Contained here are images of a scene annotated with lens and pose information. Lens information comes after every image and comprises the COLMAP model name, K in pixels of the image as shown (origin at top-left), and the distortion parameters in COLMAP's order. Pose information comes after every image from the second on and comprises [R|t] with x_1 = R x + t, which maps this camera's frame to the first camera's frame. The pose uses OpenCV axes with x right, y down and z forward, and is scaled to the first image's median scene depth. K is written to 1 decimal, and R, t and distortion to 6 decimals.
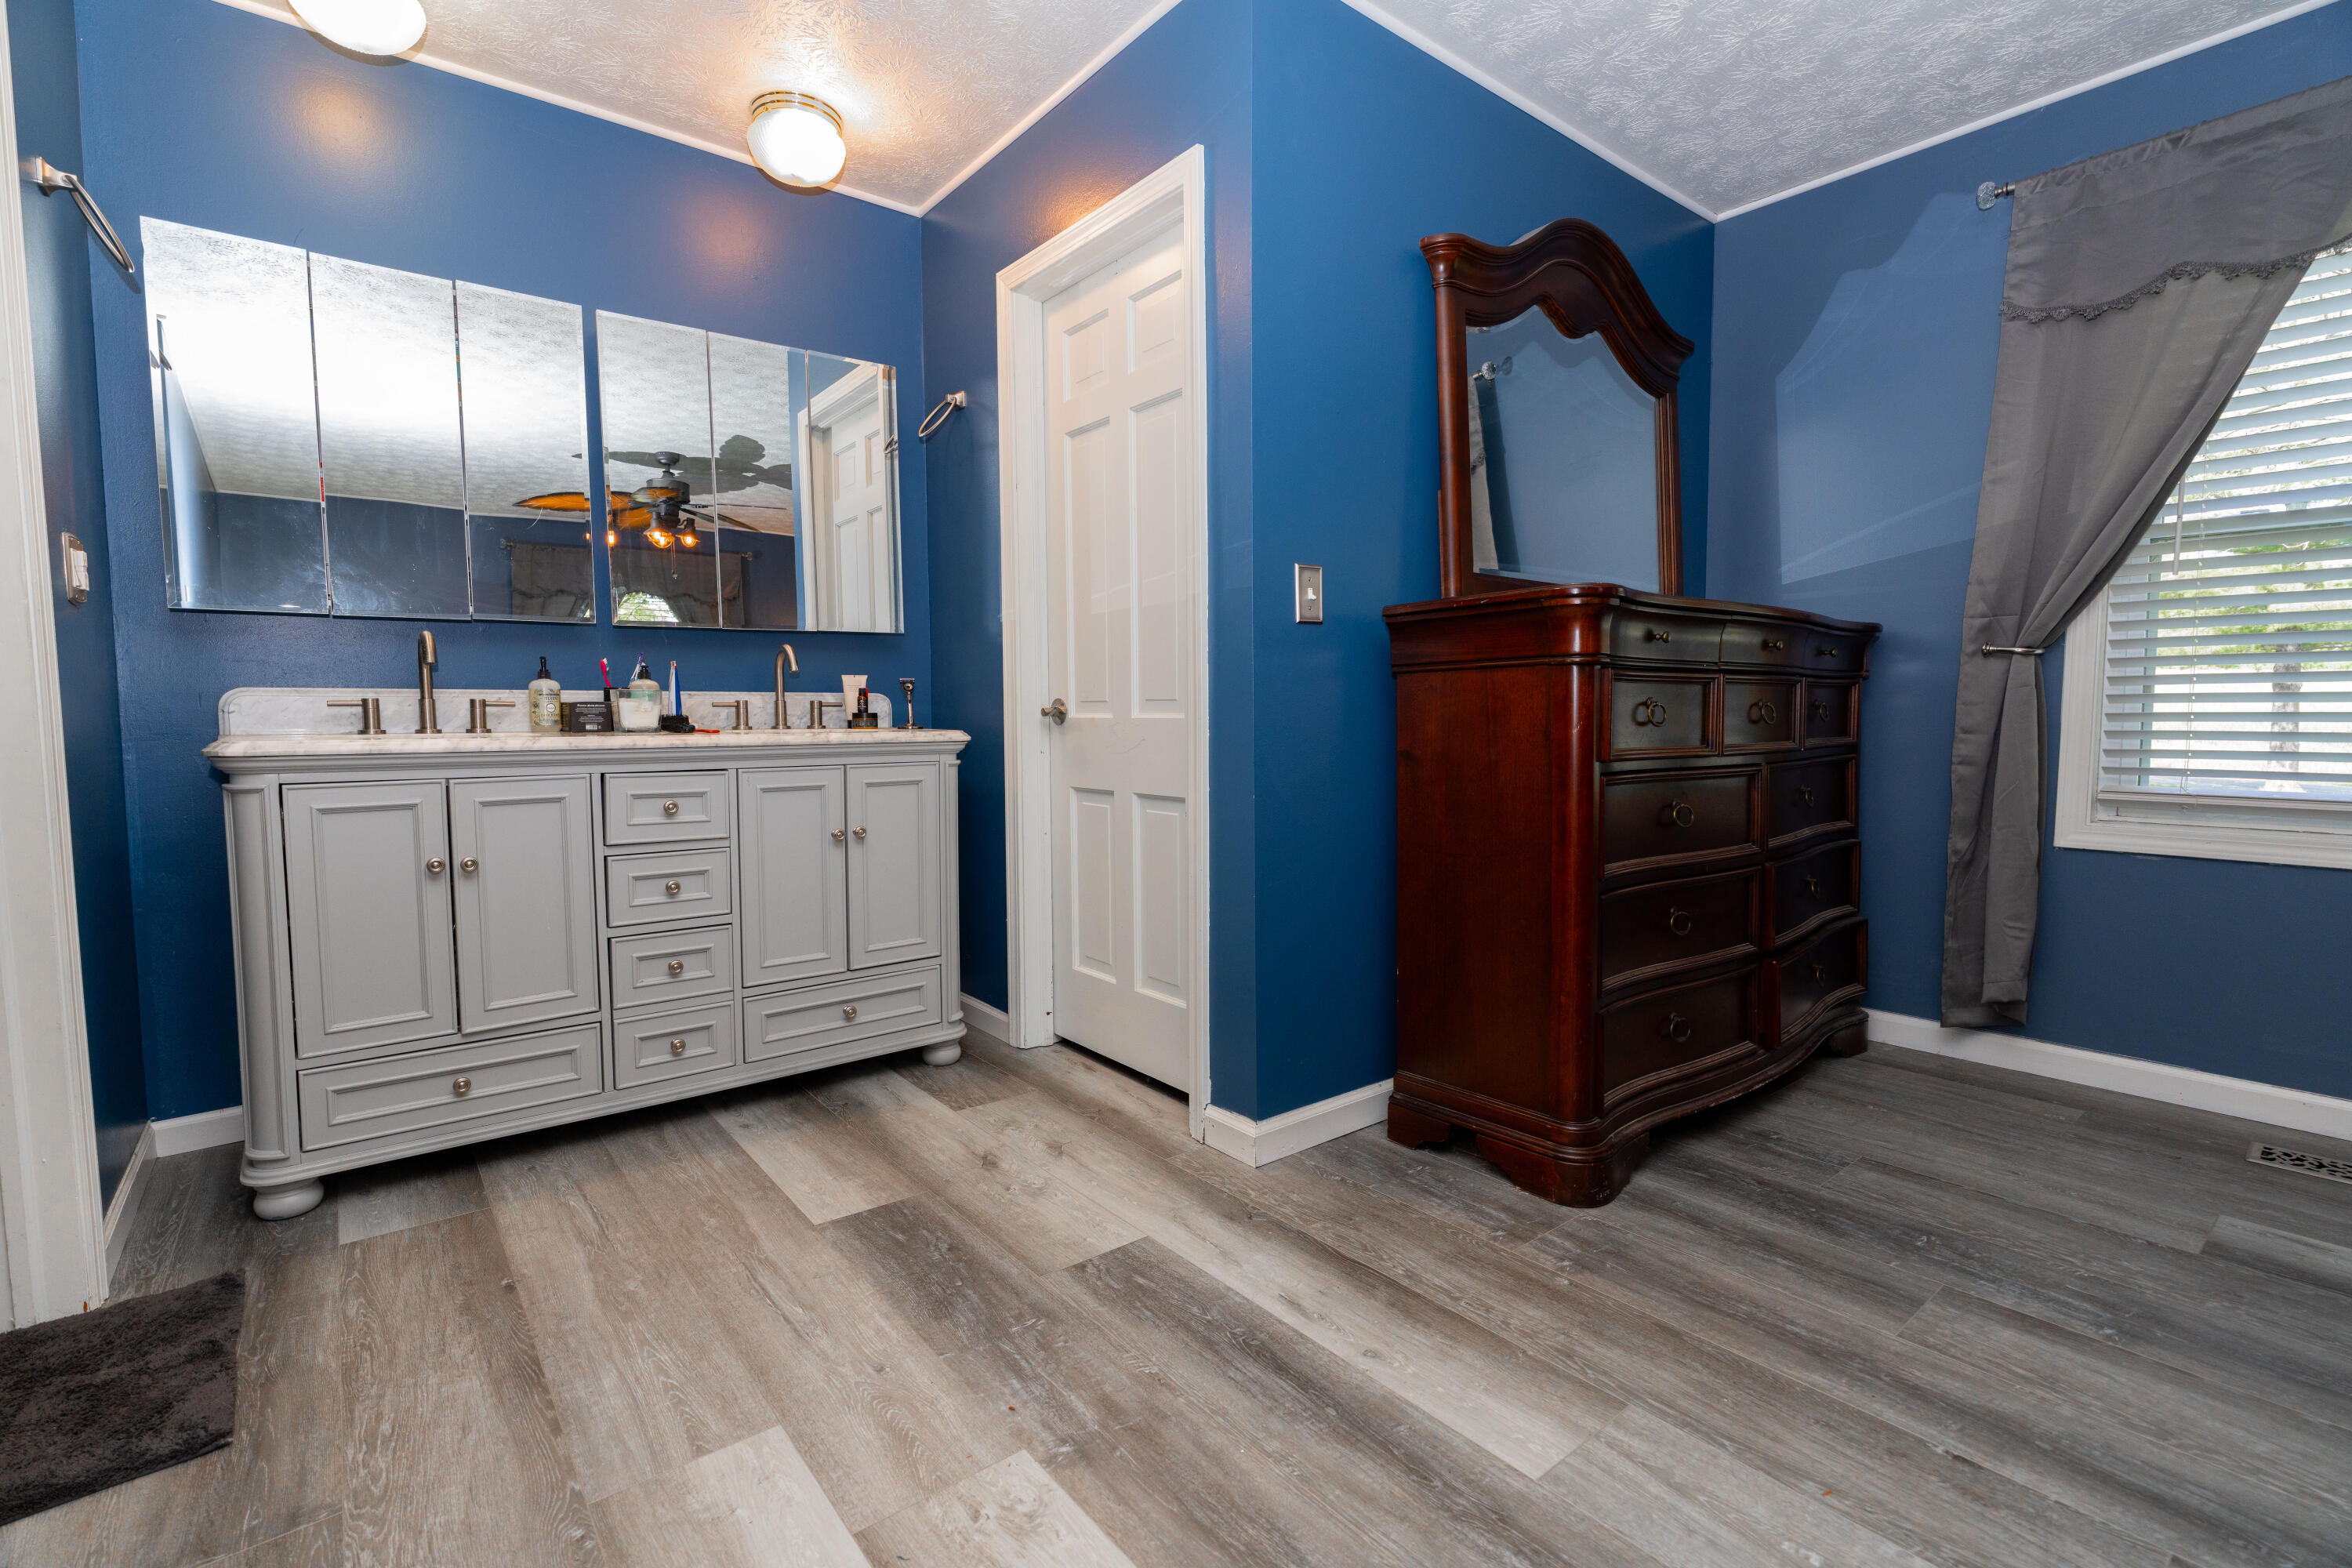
lens RADIAL K [[1057.1, 0, 1169.5], [0, 1057.1, 782.8], [0, 0, 1]] dist [-0.008274, 0.001661]
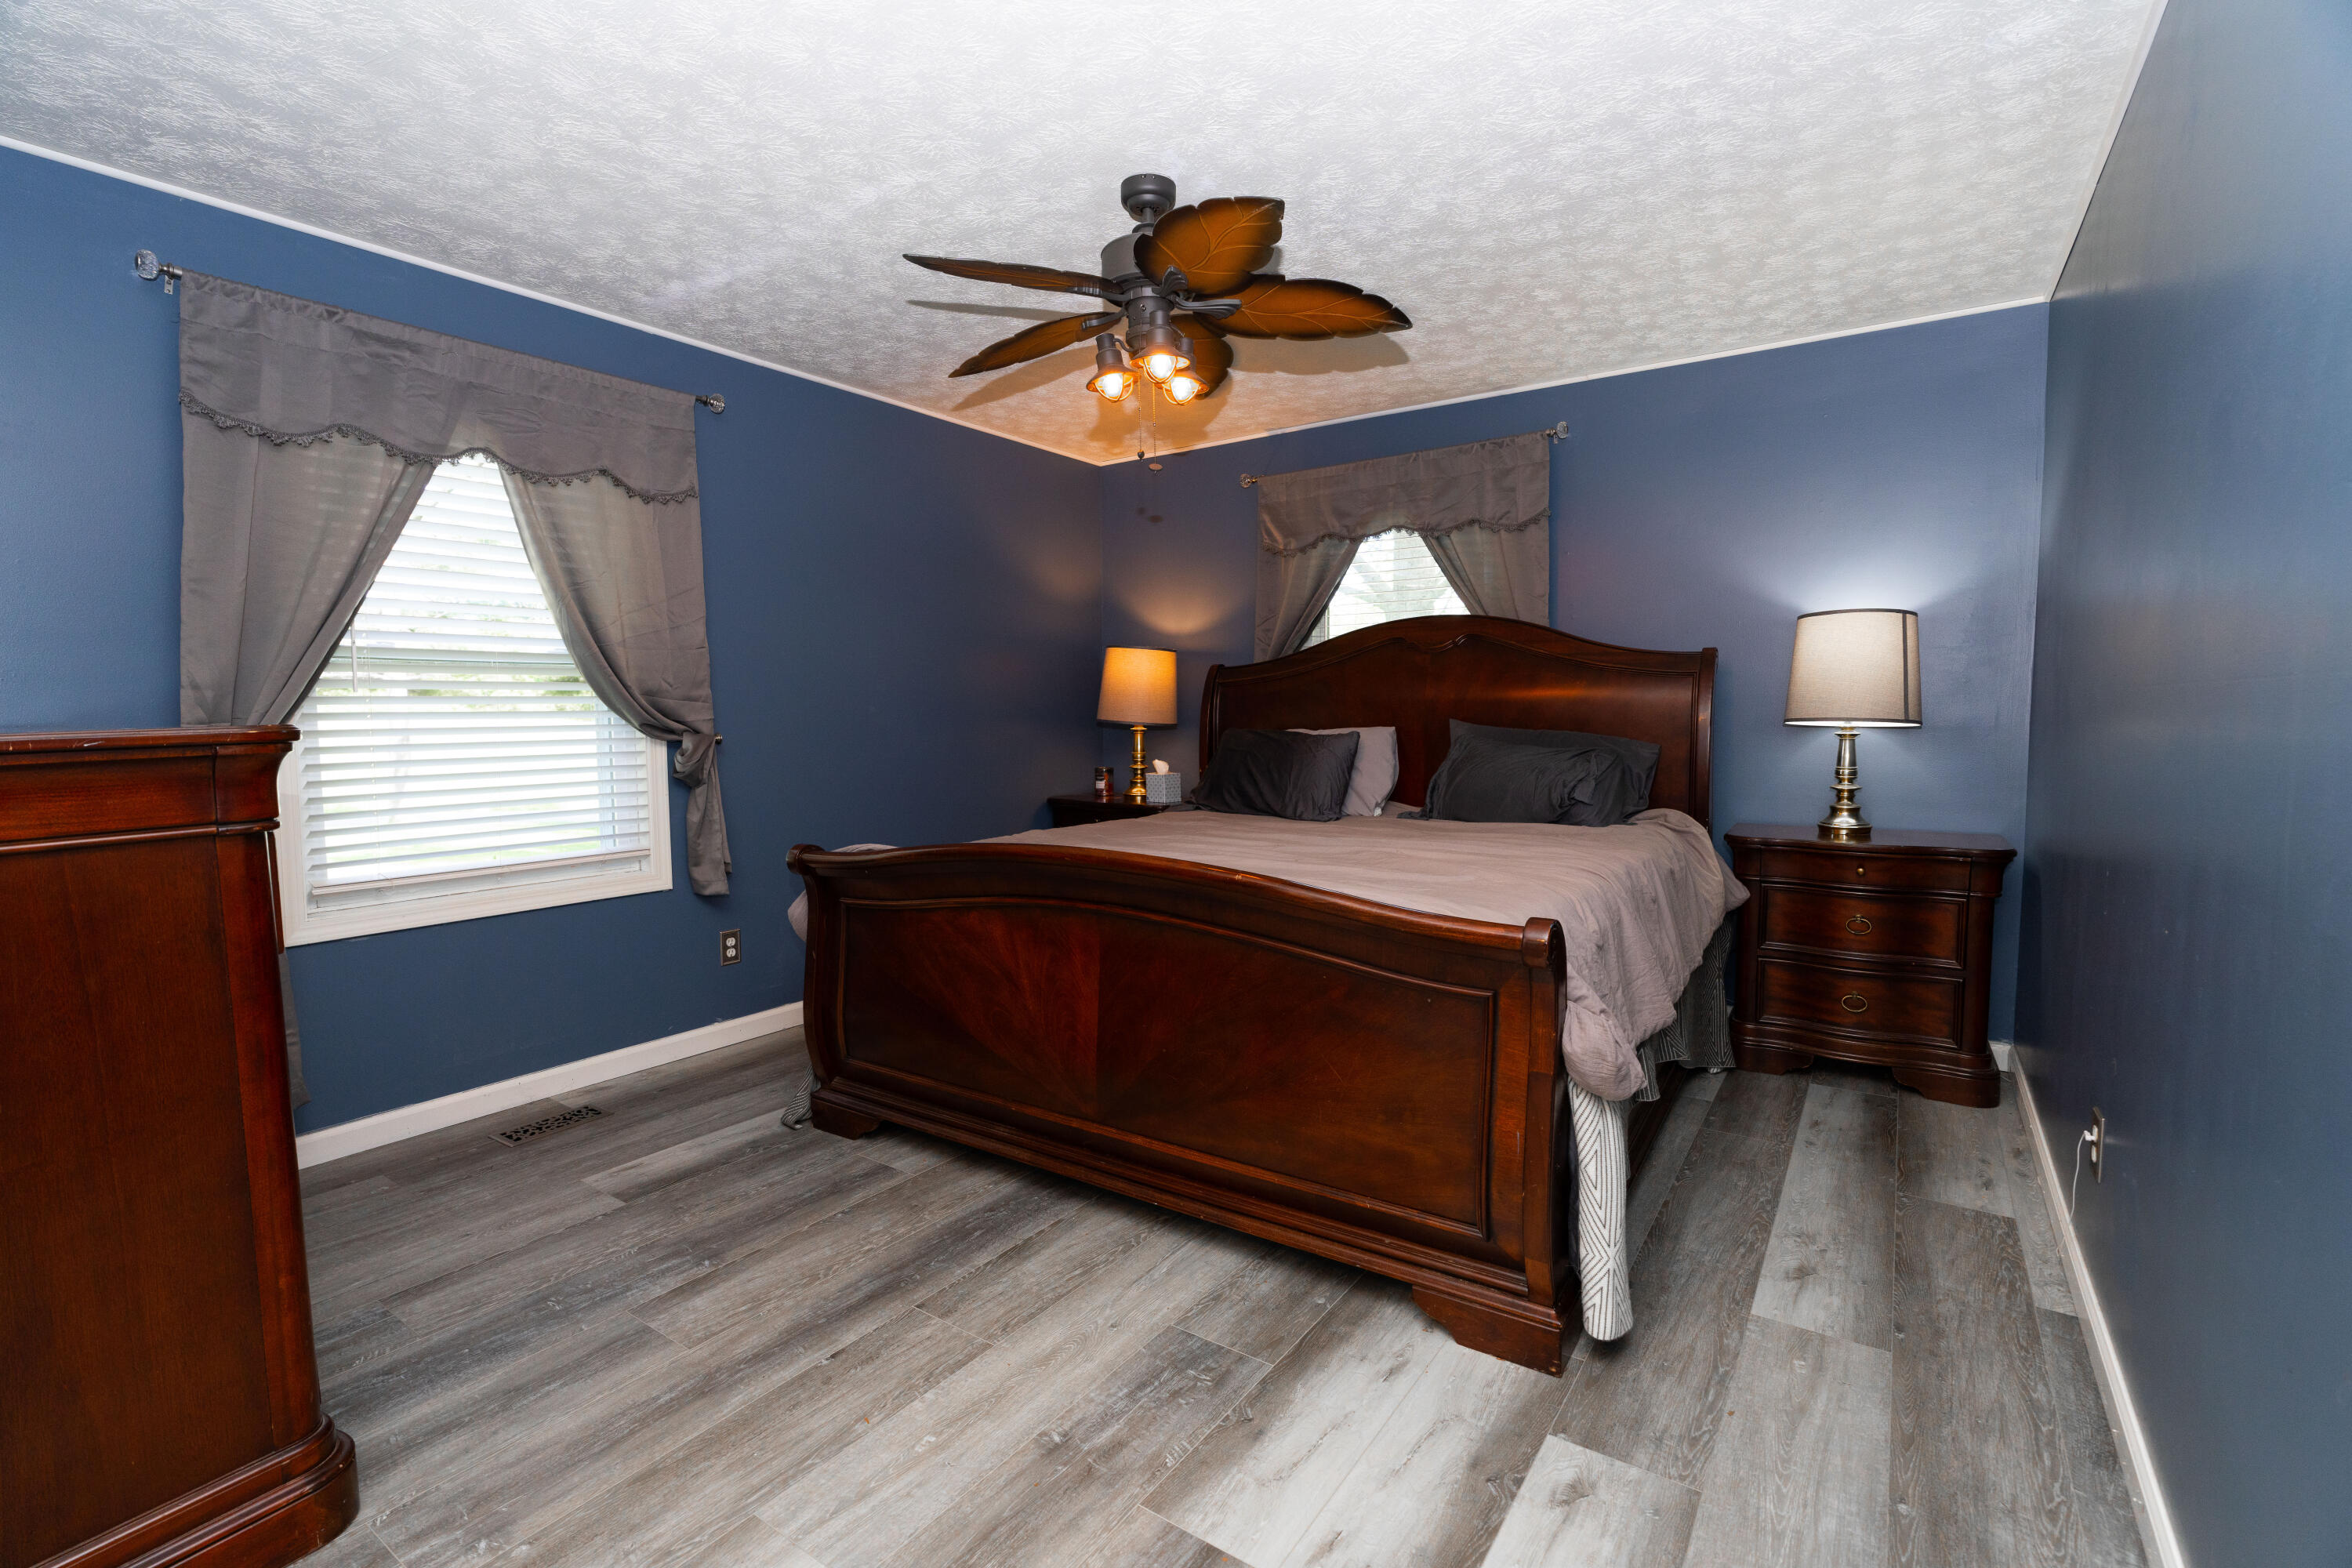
lens RADIAL K [[1057.1, 0, 1169.5], [0, 1057.1, 782.8], [0, 0, 1]] dist [-0.008274, 0.001661]
pose [[-0.285798, -0.061541, 0.956312, -0.443943], [0.075366, 0.993401, 0.086451, -0.145722], [-0.955322, 0.096781, -0.279274, 0.533659]]
